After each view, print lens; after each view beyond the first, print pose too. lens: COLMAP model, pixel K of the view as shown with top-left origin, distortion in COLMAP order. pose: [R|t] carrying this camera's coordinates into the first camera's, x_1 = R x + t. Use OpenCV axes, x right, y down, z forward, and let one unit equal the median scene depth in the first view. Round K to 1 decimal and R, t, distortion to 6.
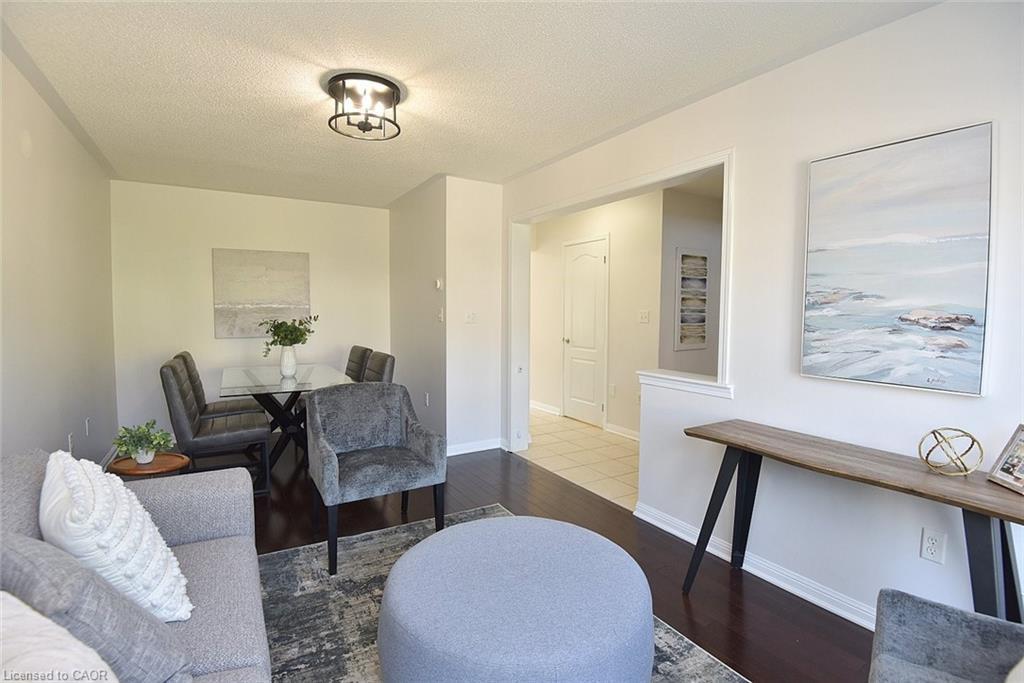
lens RADIAL K [[469.9, 0, 515.9], [0, 469.9, 338.0], [0, 0, 1]] dist [-0.000530, -0.036829]
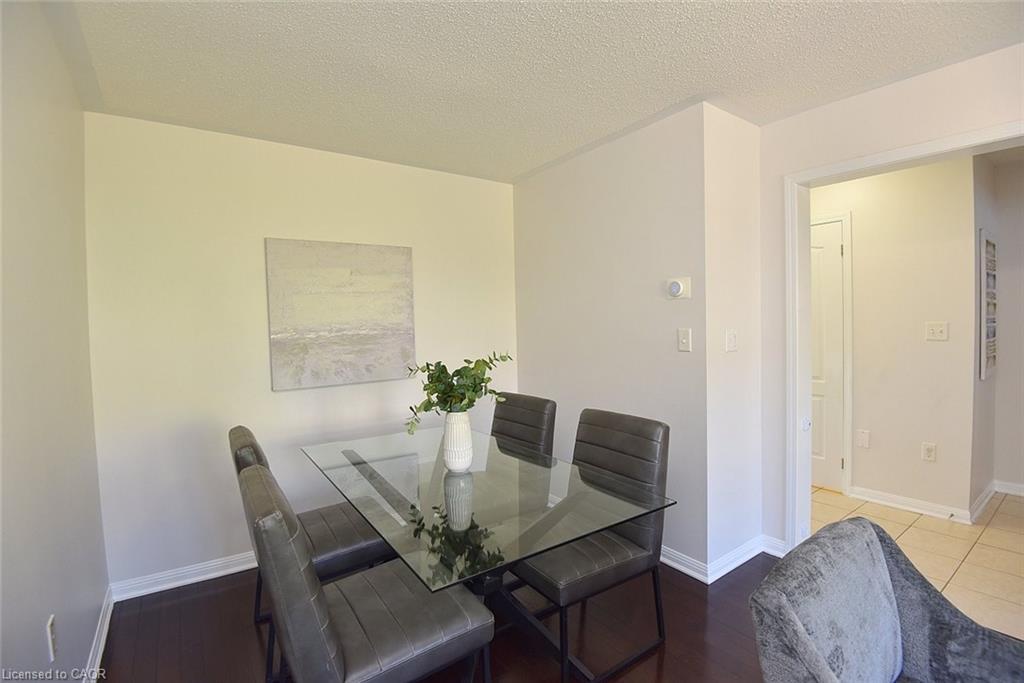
lens RADIAL K [[469.9, 0, 515.9], [0, 469.9, 338.0], [0, 0, 1]] dist [-0.000530, -0.036829]
pose [[0.997163, -0.032543, 0.067875, -0.369299], [0.033953, 0.999229, -0.019715, -0.043266], [-0.067181, 0.021964, 0.997499, 0.382450]]
